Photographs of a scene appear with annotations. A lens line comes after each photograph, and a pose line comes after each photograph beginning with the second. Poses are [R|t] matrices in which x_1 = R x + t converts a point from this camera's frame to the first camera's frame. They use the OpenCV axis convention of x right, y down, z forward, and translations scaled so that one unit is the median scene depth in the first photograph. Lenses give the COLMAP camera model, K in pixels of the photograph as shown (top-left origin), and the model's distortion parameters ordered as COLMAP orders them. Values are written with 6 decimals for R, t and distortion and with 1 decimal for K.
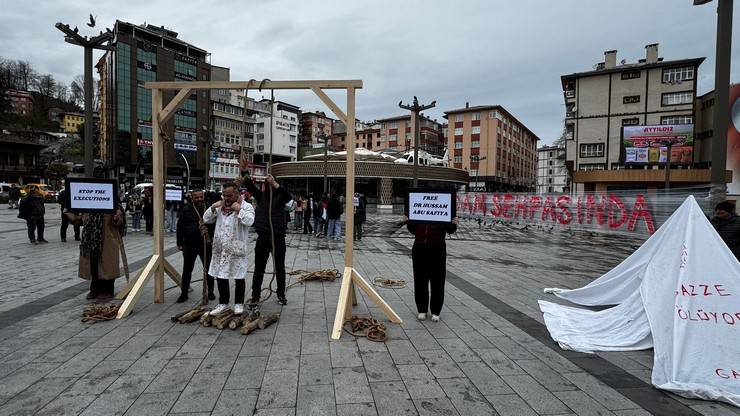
lens RADIAL K [[363.5, 0, 367.6], [0, 363.5, 207.9], [0, 0, 1]] dist [0.000028, -0.000808]
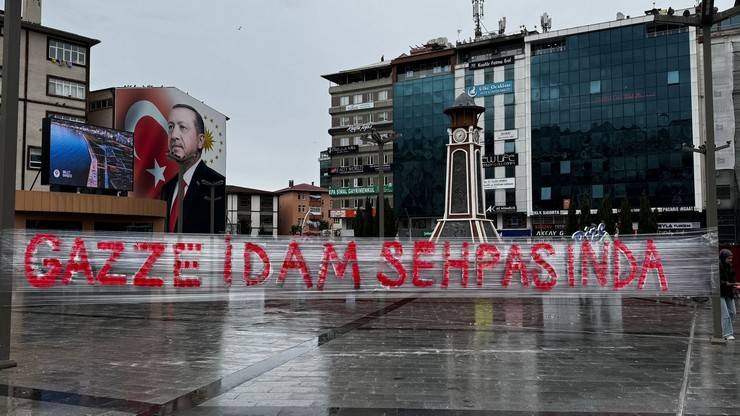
lens RADIAL K [[597.9, 0, 370.1], [0, 597.9, 208.6], [0, 0, 1]] dist [0.049236, -0.005539]
pose [[0.214602, 0.037602, 0.975977, -0.064828], [0.037098, 0.998224, -0.046616, -0.007630], [-0.975997, 0.046211, 0.212826, 0.157765]]
